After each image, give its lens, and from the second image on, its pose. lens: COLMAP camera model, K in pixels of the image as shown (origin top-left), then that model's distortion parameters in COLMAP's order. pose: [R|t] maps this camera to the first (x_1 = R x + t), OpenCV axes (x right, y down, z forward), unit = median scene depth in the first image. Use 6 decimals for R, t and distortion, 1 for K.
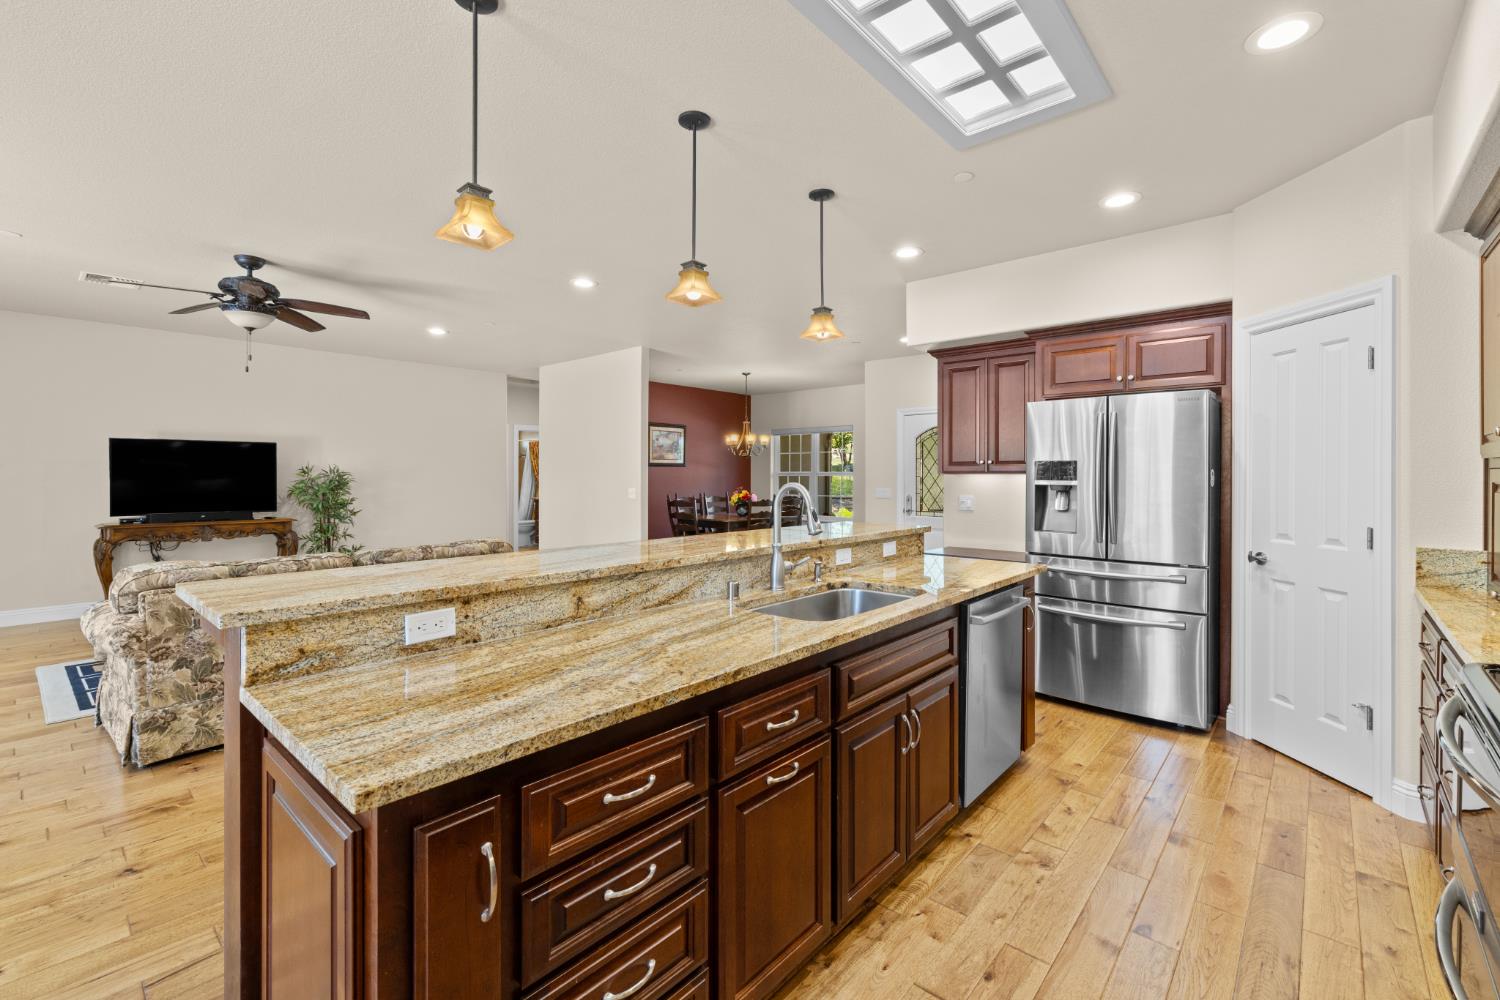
lens RADIAL K [[645.9, 0, 749.5], [0, 645.9, 478.3], [0, 0, 1]] dist [-0.002413, 0.000416]
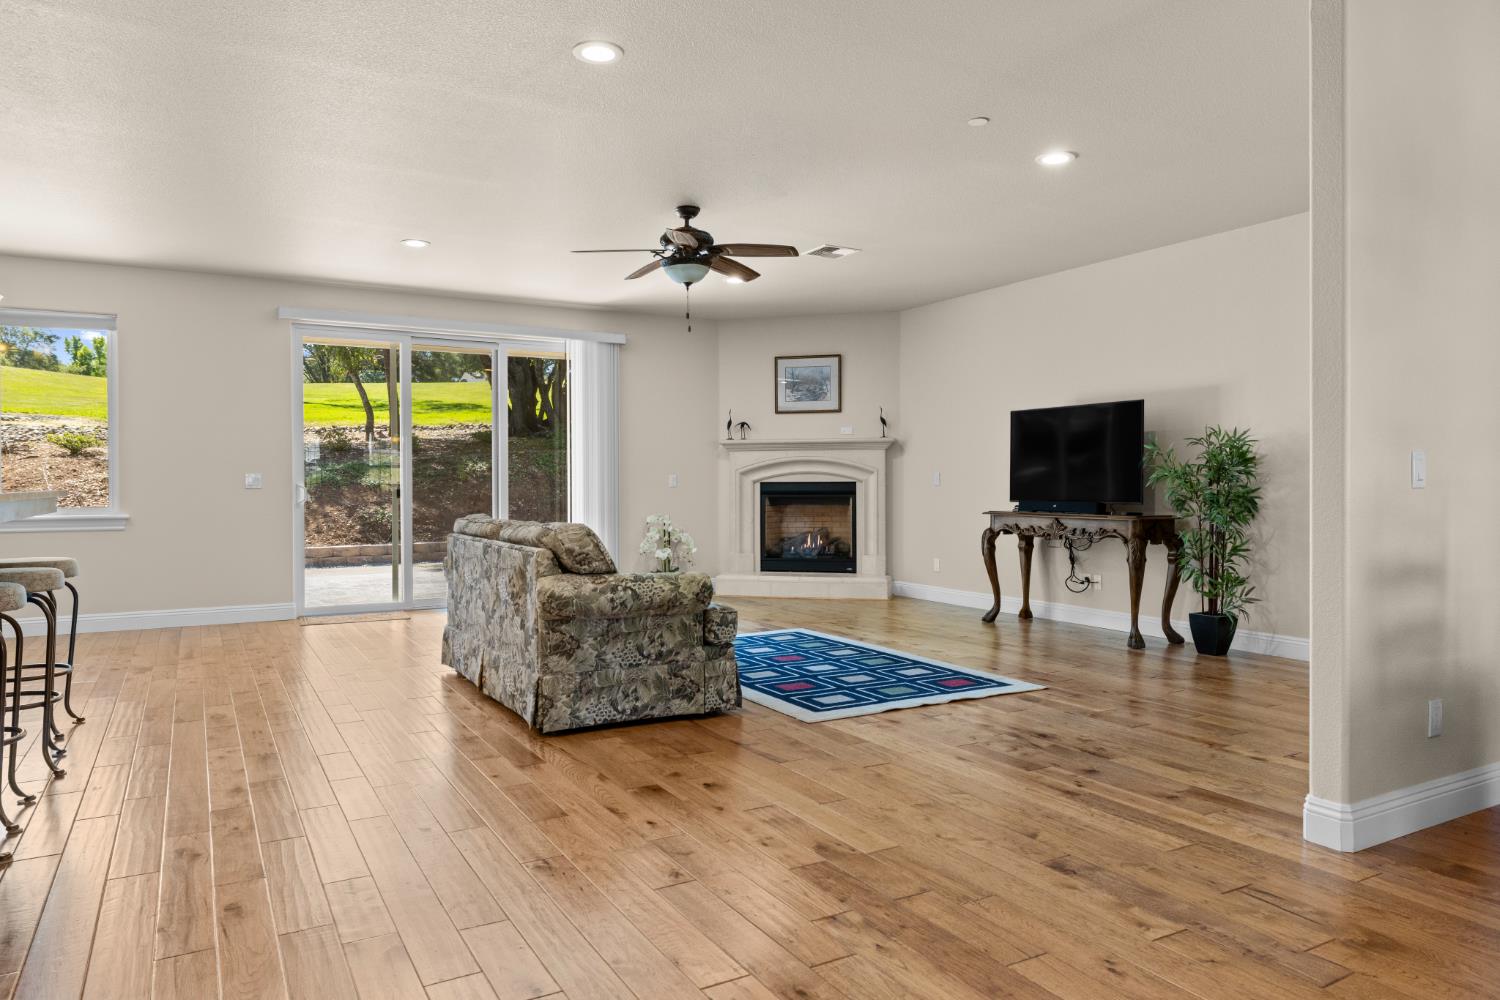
lens RADIAL K [[980.4, 0, 751.4], [0, 980.4, 486.5], [0, 0, 1]] dist [0.008062, 0.001418]
pose [[-0.321101, 0.000562, -0.947045, 0.624694], [-0.002908, 0.999995, 0.001579, 0.064947], [0.947040, 0.003261, -0.321098, 1.862649]]
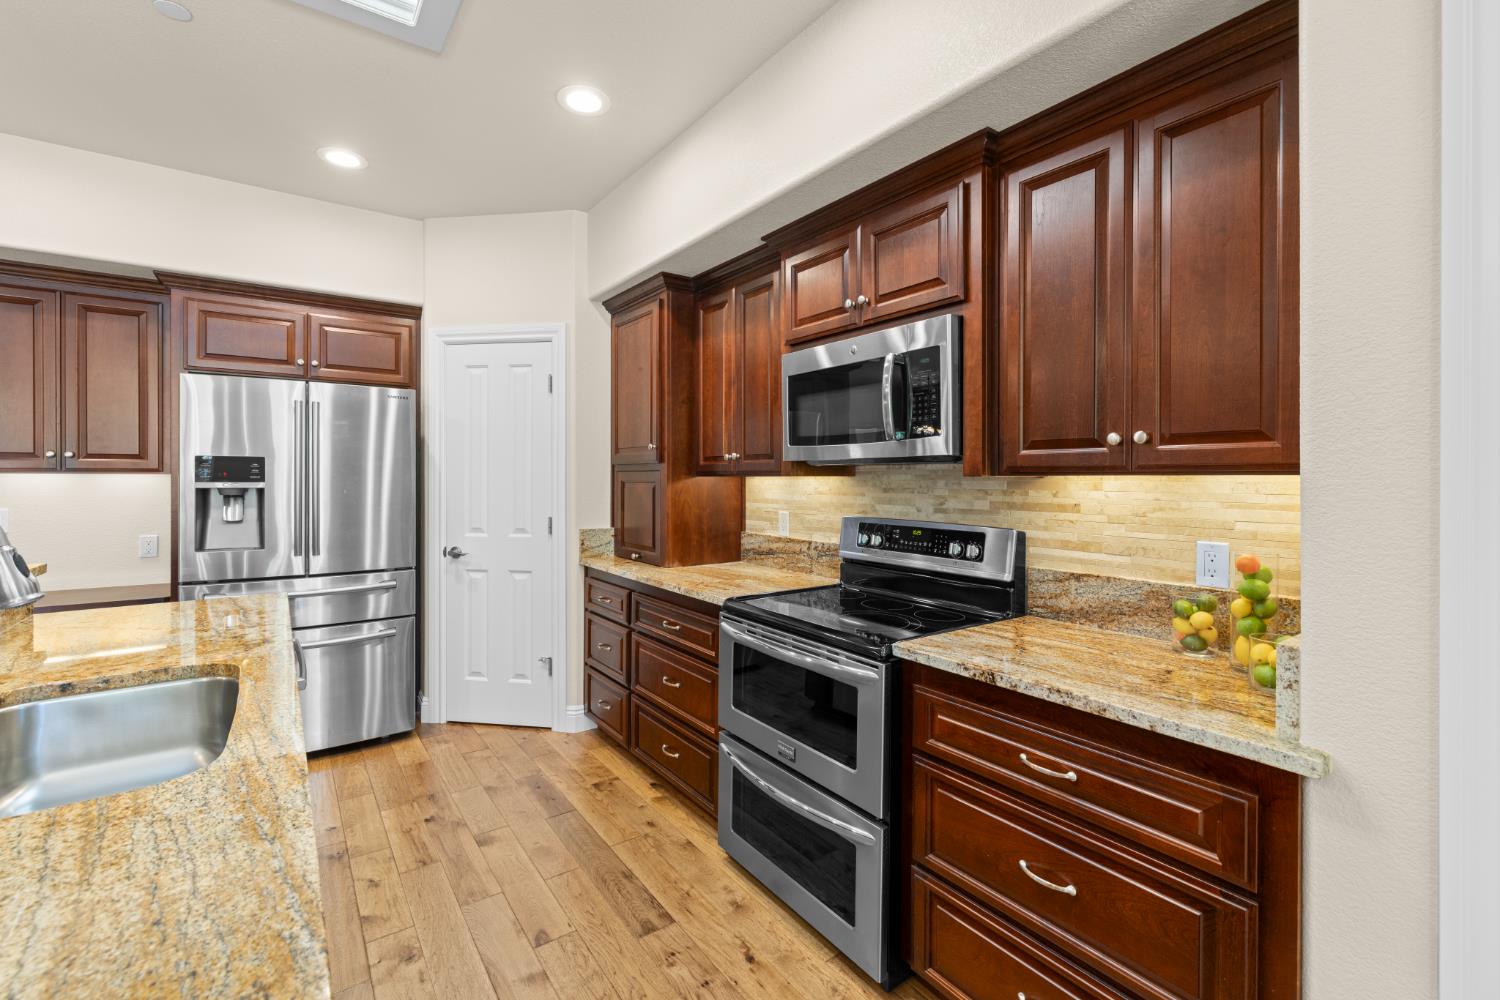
lens RADIAL K [[645.9, 0, 757.2], [0, 645.9, 479.7], [0, 0, 1]] dist [-0.002413, 0.000416]
pose [[0.204949, -0.005530, 0.978757, -0.154364], [0.003156, 0.999983, 0.004989, -0.001412], [-0.978768, 0.002066, 0.204963, 0.260817]]
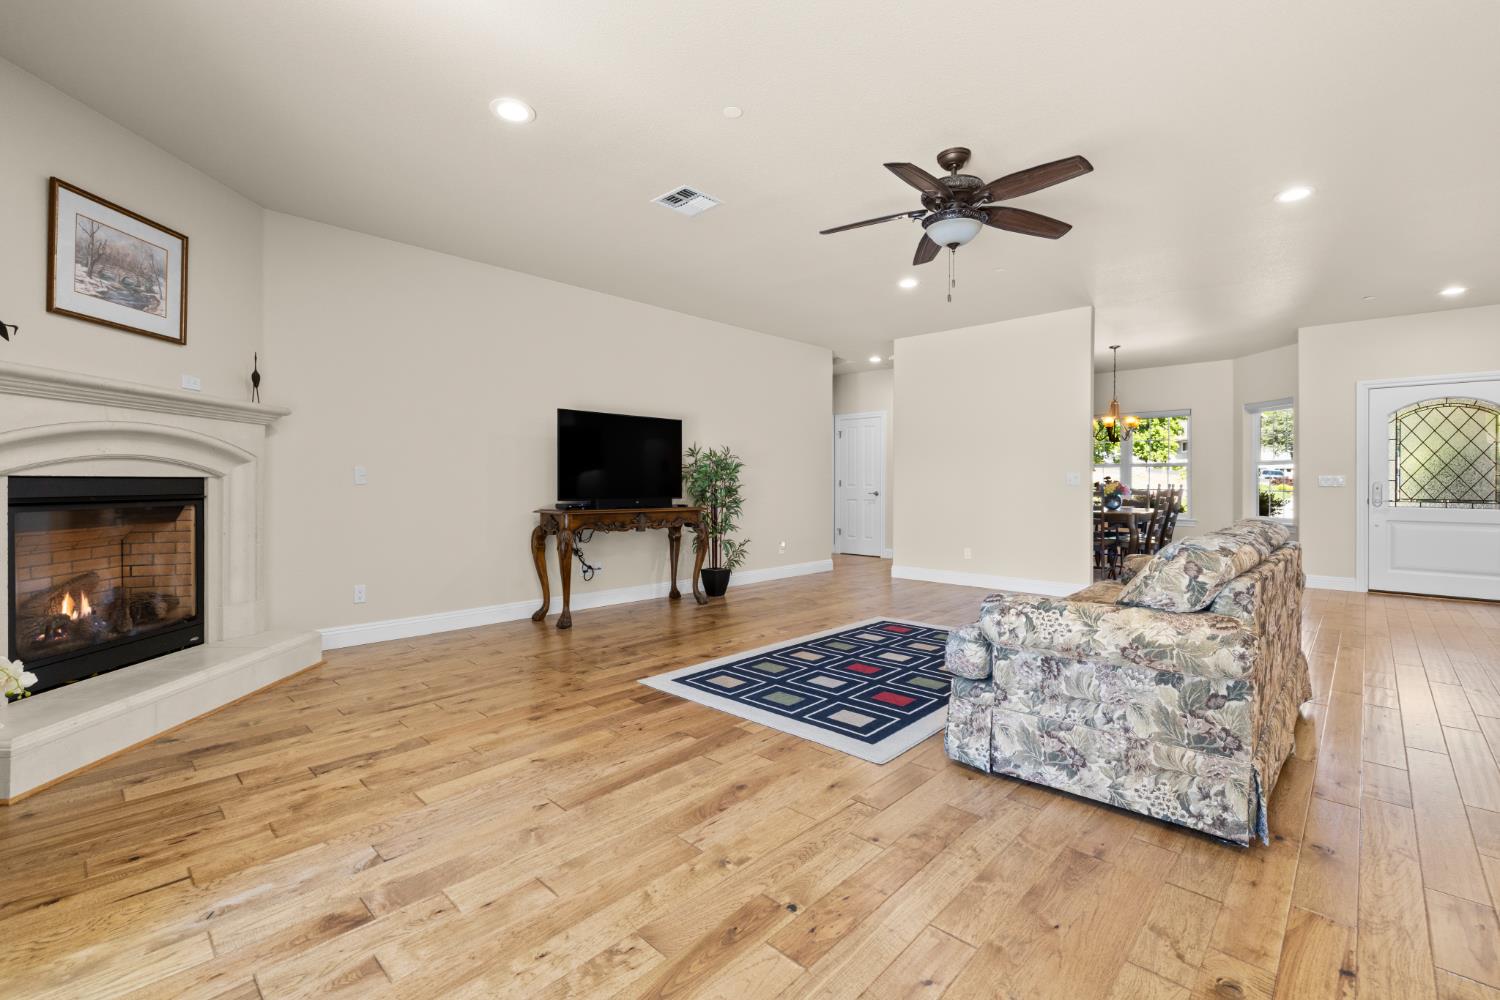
lens RADIAL K [[645.9, 0, 743.2], [0, 645.9, 479.2], [0, 0, 1]] dist [-0.002413, 0.000416]
pose [[0.999114, -0.000641, -0.042069, -1.214609], [0.000129, 0.999926, -0.012170, 0.070474], [0.042074, 0.012154, 0.999041, 0.275440]]
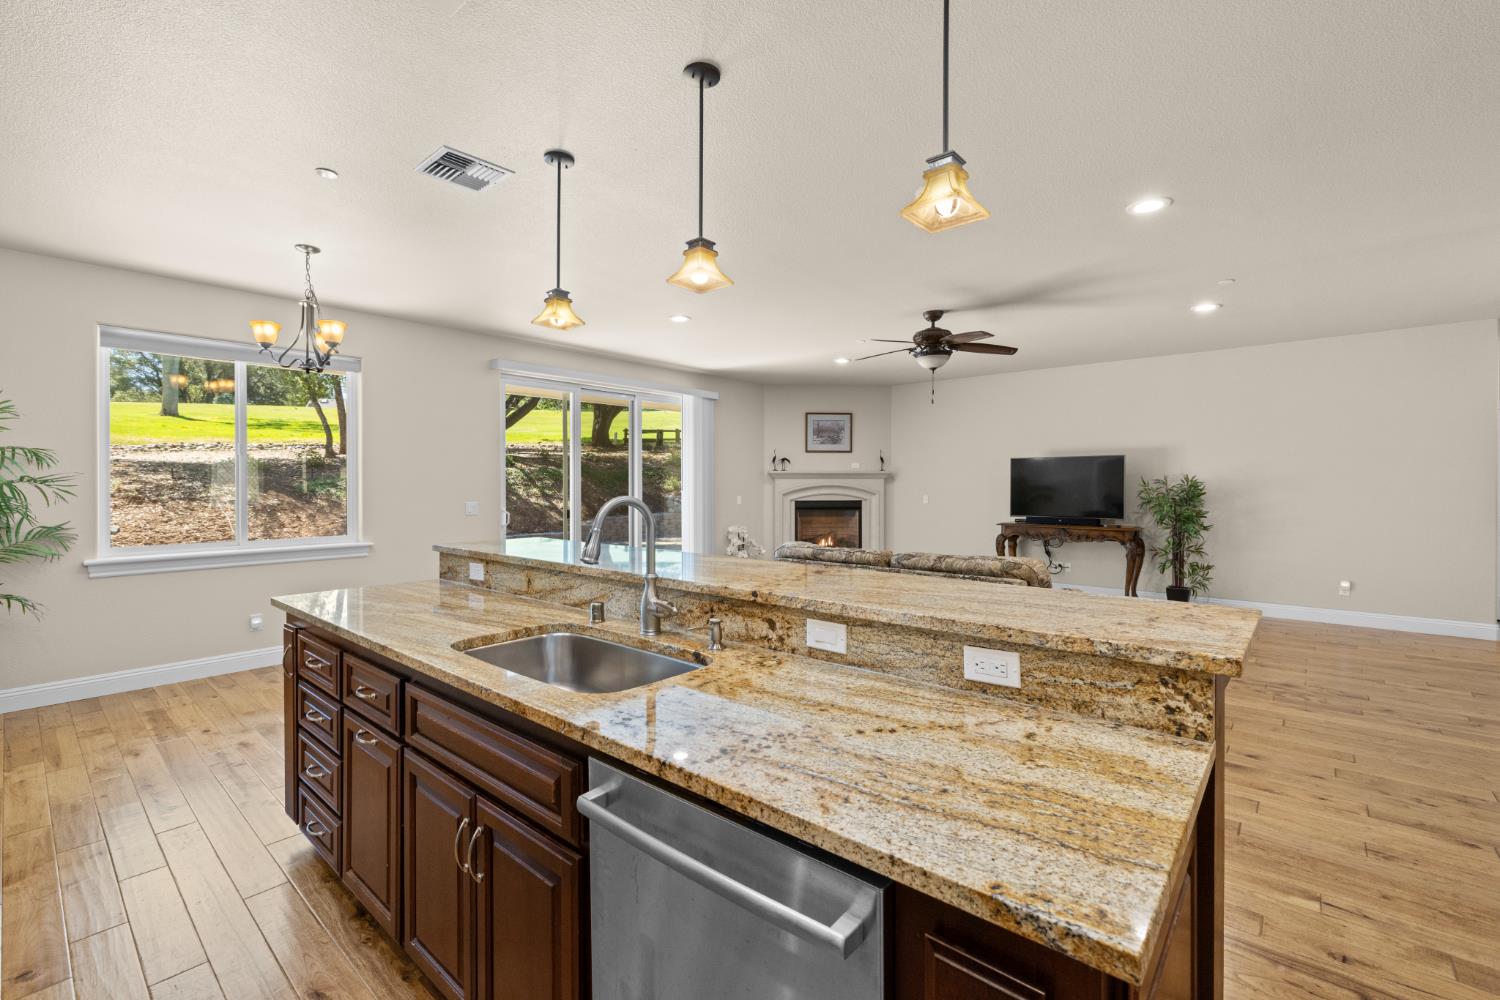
lens RADIAL K [[645.9, 0, 758.7], [0, 645.9, 489.1], [0, 0, 1]] dist [-0.002413, 0.000416]
pose [[0.016100, 0.005318, -0.999856, 0.573066], [-0.003919, 0.999979, 0.005255, -0.004108], [0.999863, 0.003834, 0.016120, 0.780119]]
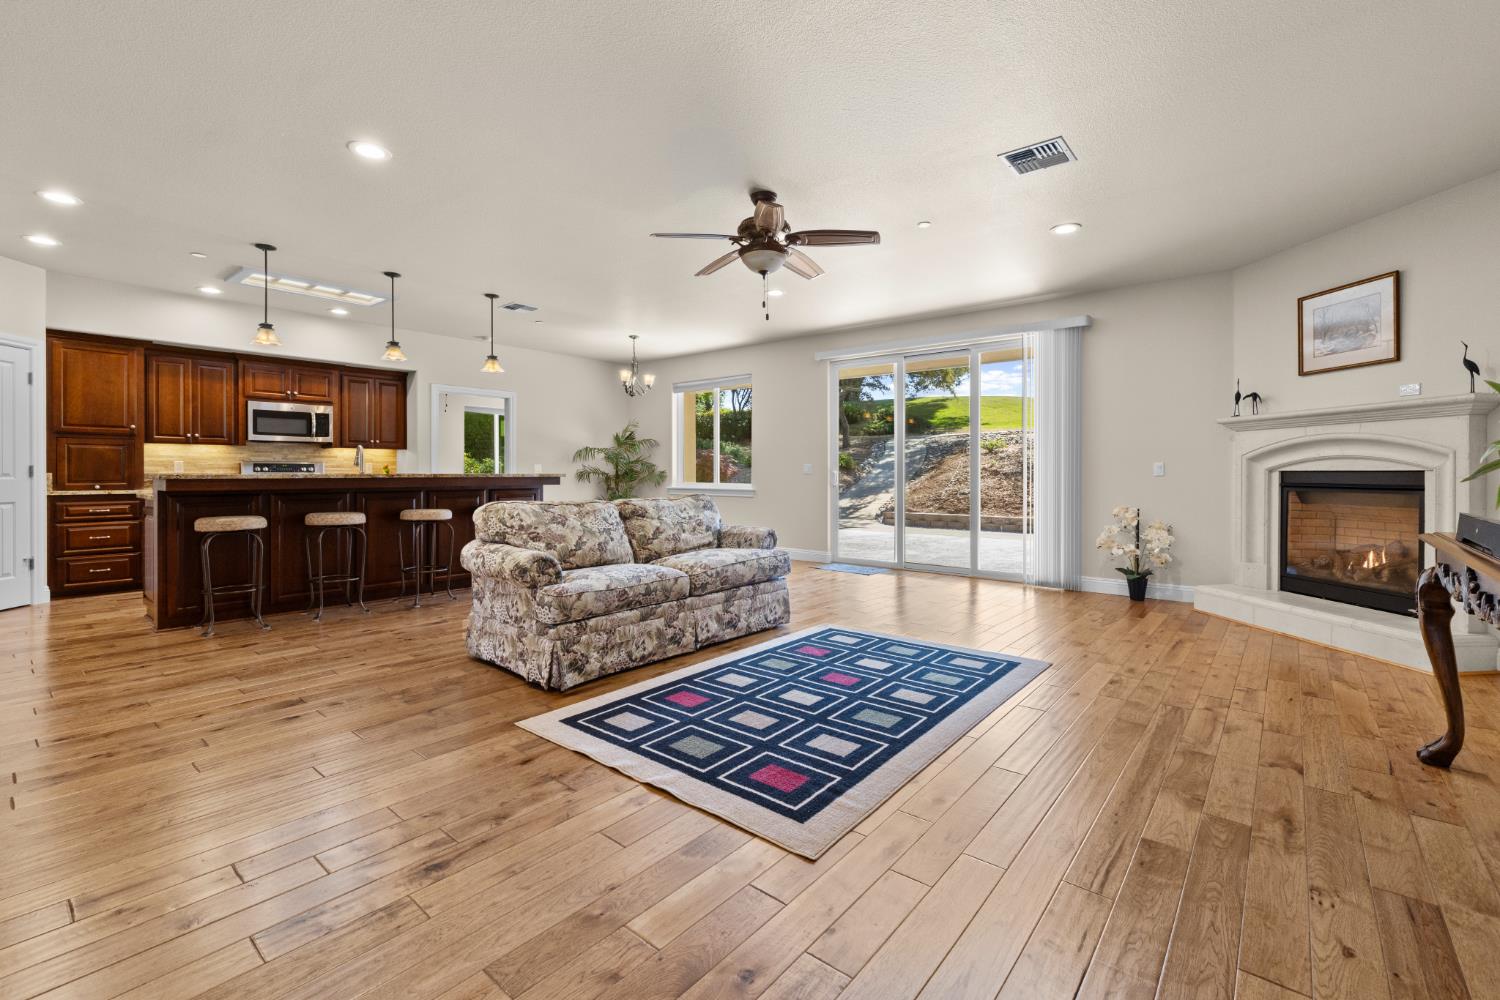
lens RADIAL K [[645.9, 0, 753.6], [0, 645.9, 473.3], [0, 0, 1]] dist [-0.002413, 0.000416]
pose [[-0.999433, -0.005227, -0.033253, -0.895839], [-0.005518, 0.999947, 0.008672, 0.056219], [0.033206, 0.008850, -0.999409, 2.333589]]
